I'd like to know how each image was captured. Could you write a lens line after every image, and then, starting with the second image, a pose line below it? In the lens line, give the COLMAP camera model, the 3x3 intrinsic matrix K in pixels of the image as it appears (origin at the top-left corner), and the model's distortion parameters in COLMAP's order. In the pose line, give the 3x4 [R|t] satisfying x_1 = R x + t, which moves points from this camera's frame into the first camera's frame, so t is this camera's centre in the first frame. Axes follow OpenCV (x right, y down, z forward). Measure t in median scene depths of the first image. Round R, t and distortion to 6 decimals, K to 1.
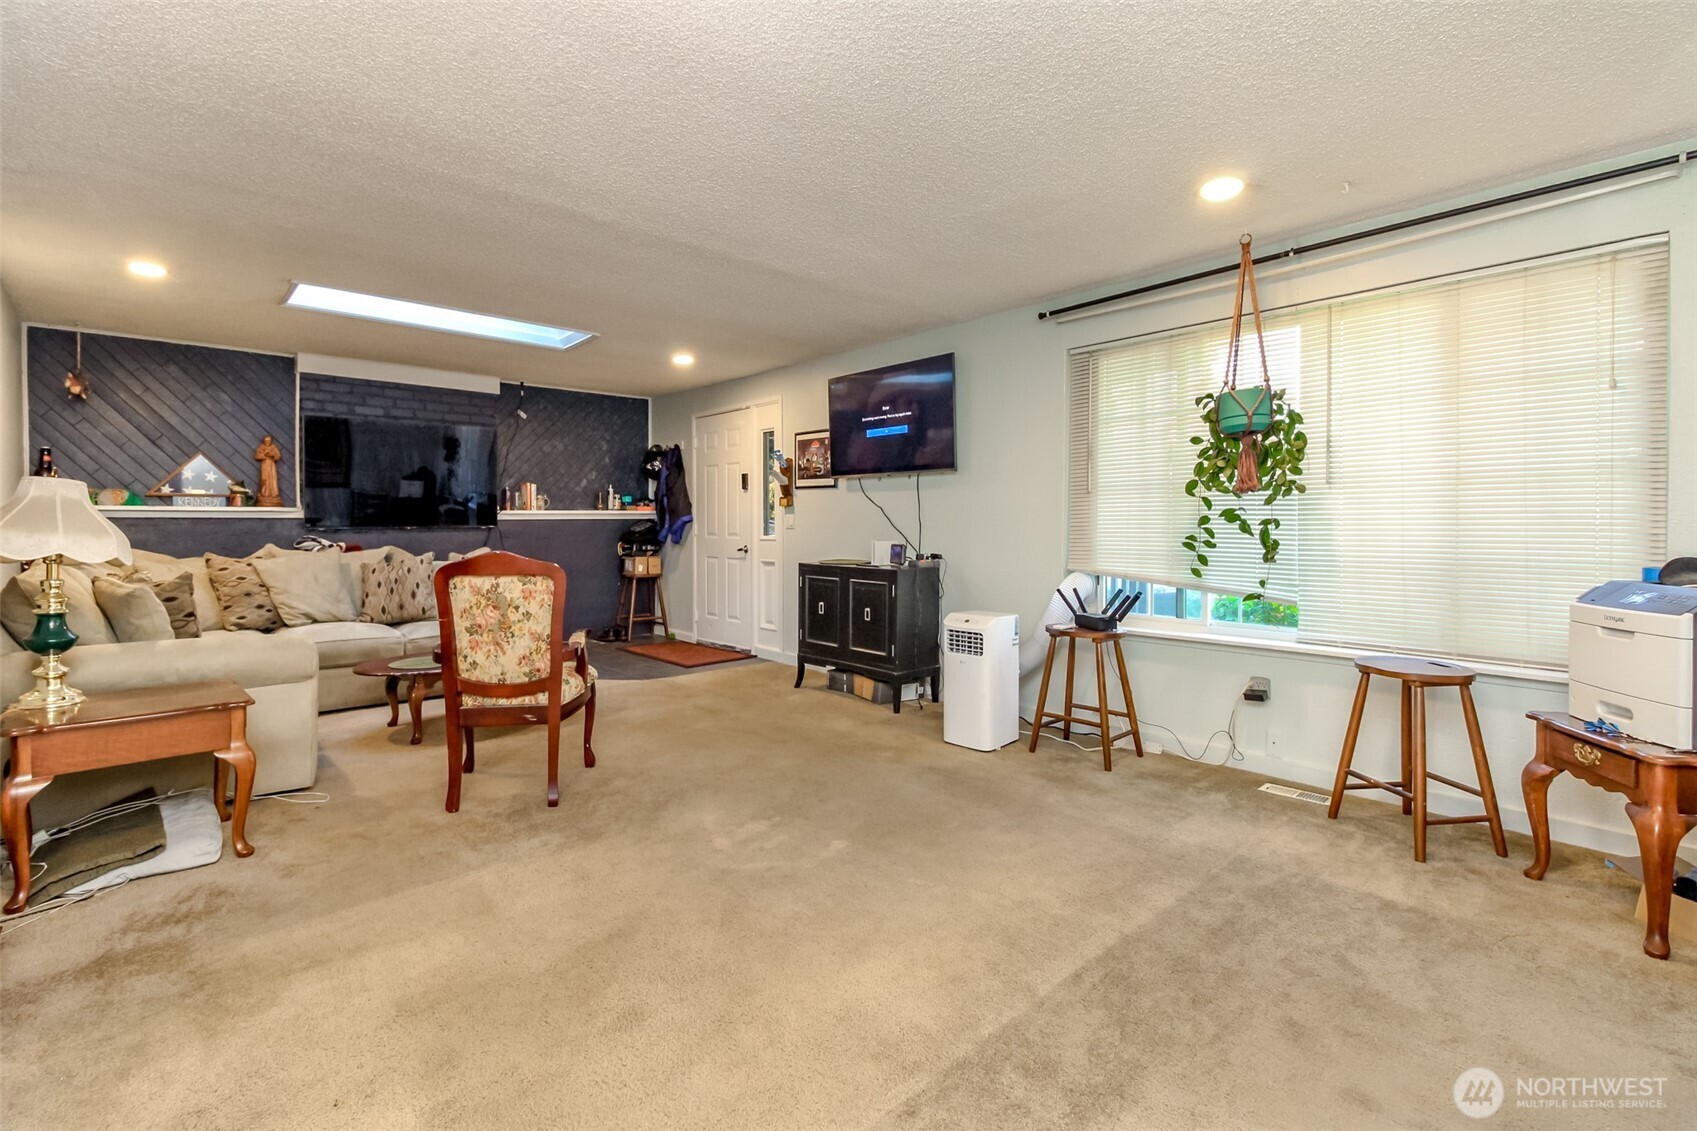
lens RADIAL K [[780.2, 0, 843.0], [0, 780.2, 525.2], [0, 0, 1]] dist [0.002716, -0.000465]
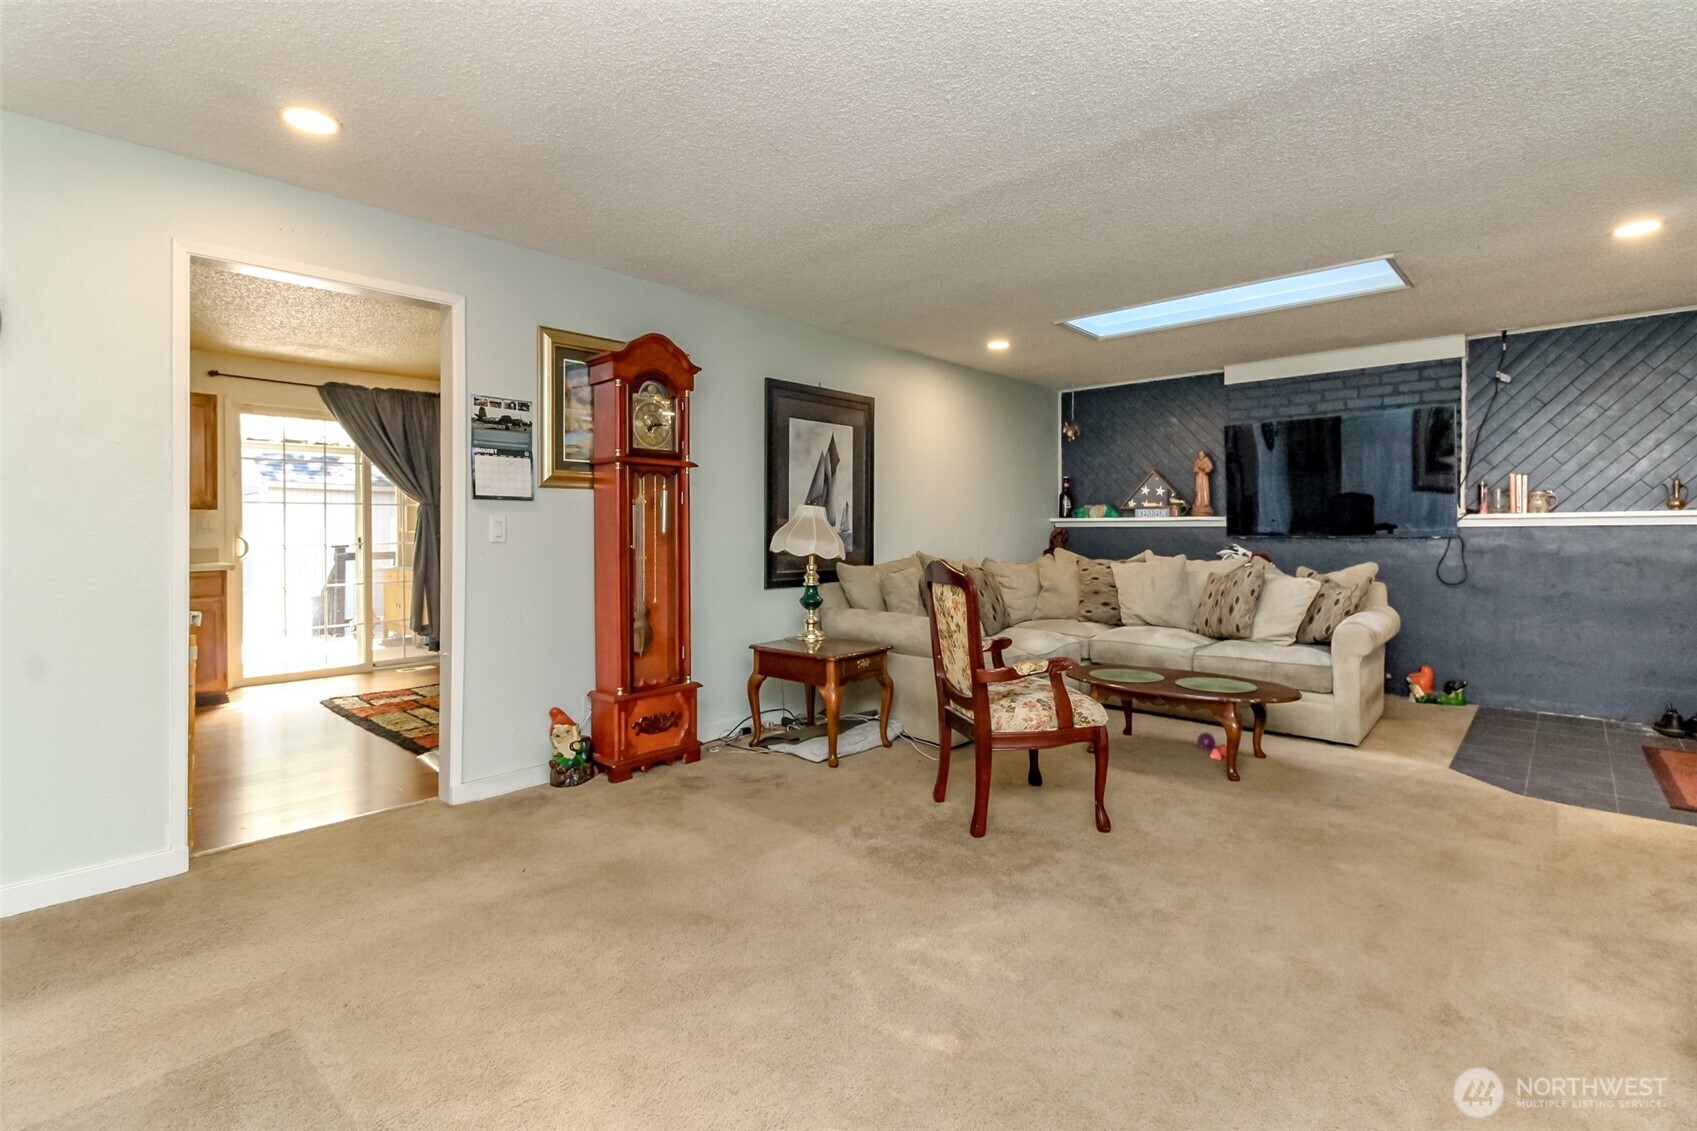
lens RADIAL K [[780.2, 0, 834.5], [0, 780.2, 532.8], [0, 0, 1]] dist [0.002716, -0.000465]
pose [[0.067867, 0.002353, -0.997692, 0.338051], [-0.003613, 0.999991, 0.002113, -0.001723], [0.997688, 0.003461, 0.067875, 0.478882]]
